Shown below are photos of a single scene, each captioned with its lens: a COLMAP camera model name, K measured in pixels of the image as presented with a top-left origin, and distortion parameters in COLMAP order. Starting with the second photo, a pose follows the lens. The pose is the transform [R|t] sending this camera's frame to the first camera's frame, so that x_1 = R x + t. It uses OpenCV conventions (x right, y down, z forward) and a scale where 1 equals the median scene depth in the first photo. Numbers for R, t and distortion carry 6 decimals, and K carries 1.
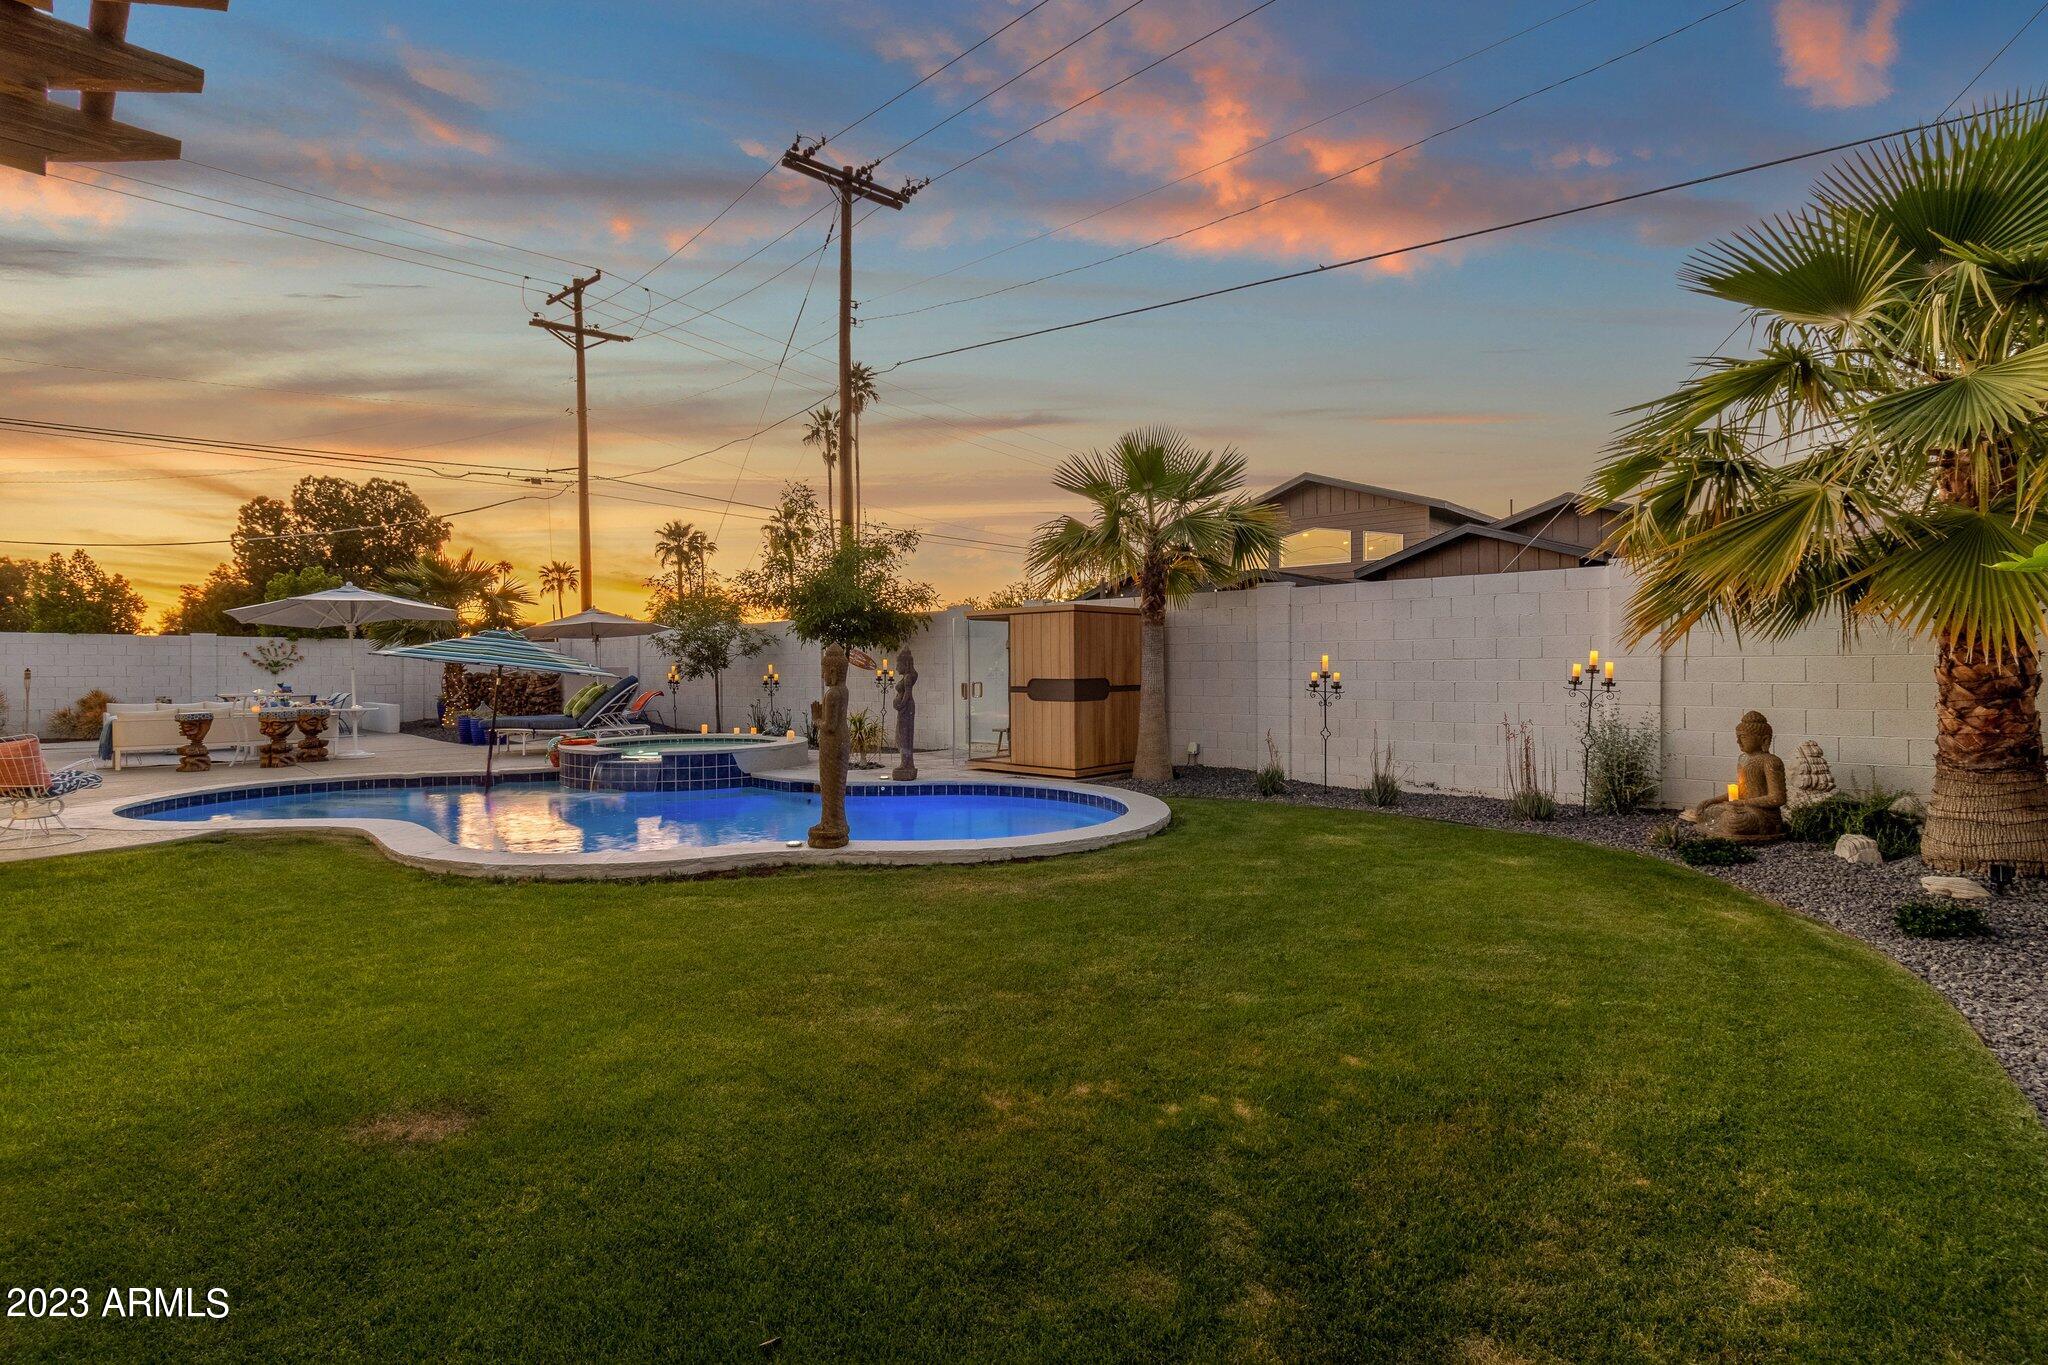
lens RADIAL K [[933.3, 0, 1014.6], [0, 933.3, 665.2], [0, 0, 1]] dist [0.000798, 0.000117]
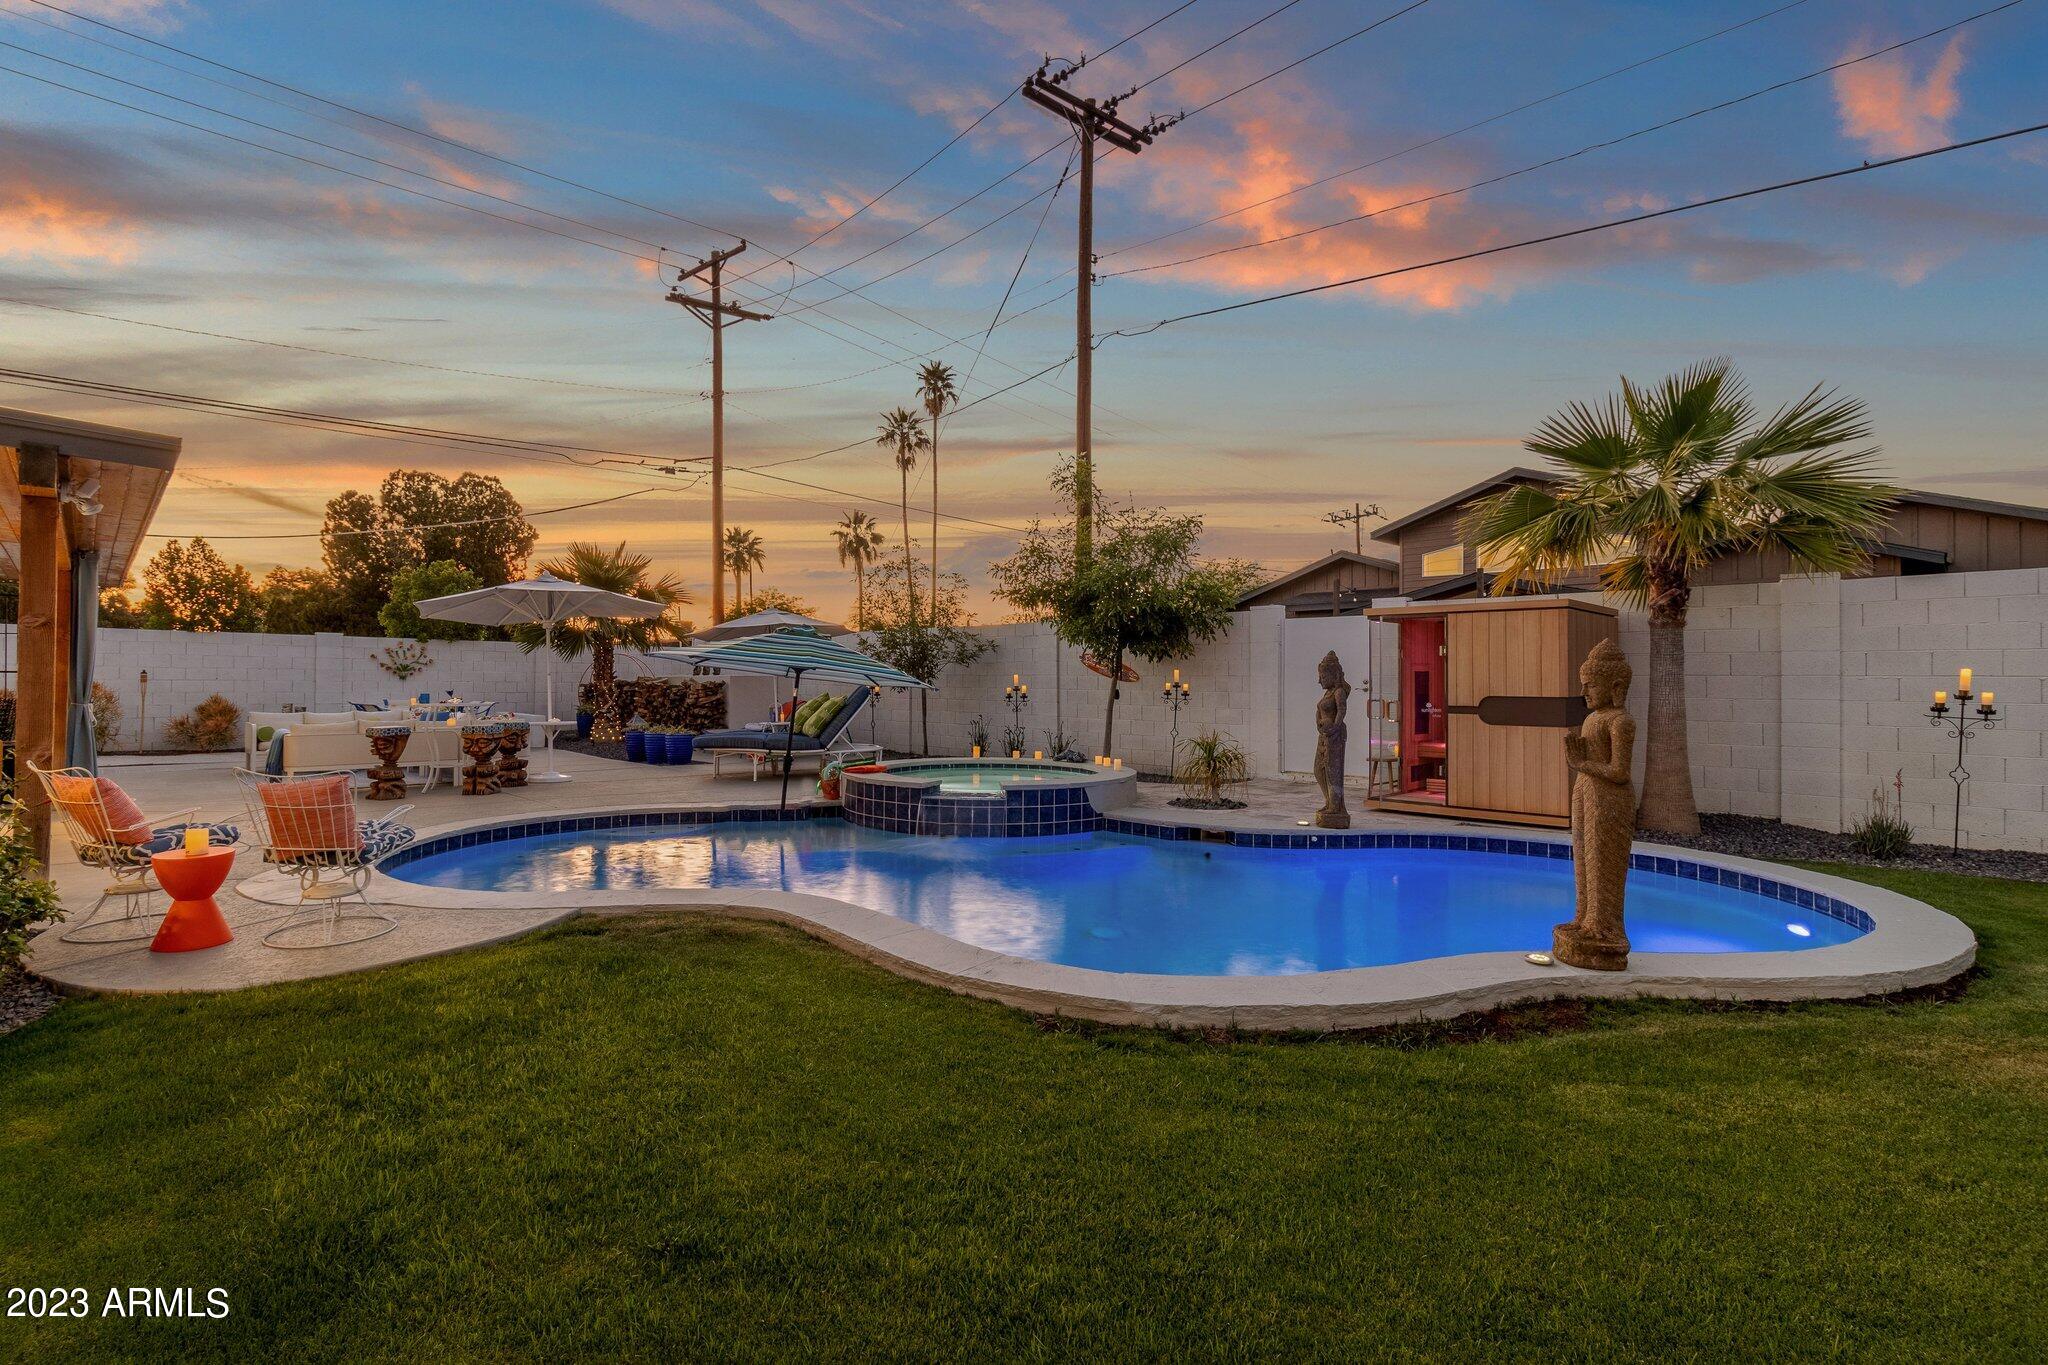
lens RADIAL K [[933.3, 0, 1014.6], [0, 933.3, 665.2], [0, 0, 1]] dist [0.000798, 0.000117]
pose [[0.999744, 0.009922, -0.020311, -0.215658], [-0.010191, 0.999861, -0.013208, 0.001915], [0.020177, 0.013412, 0.999706, 0.135477]]
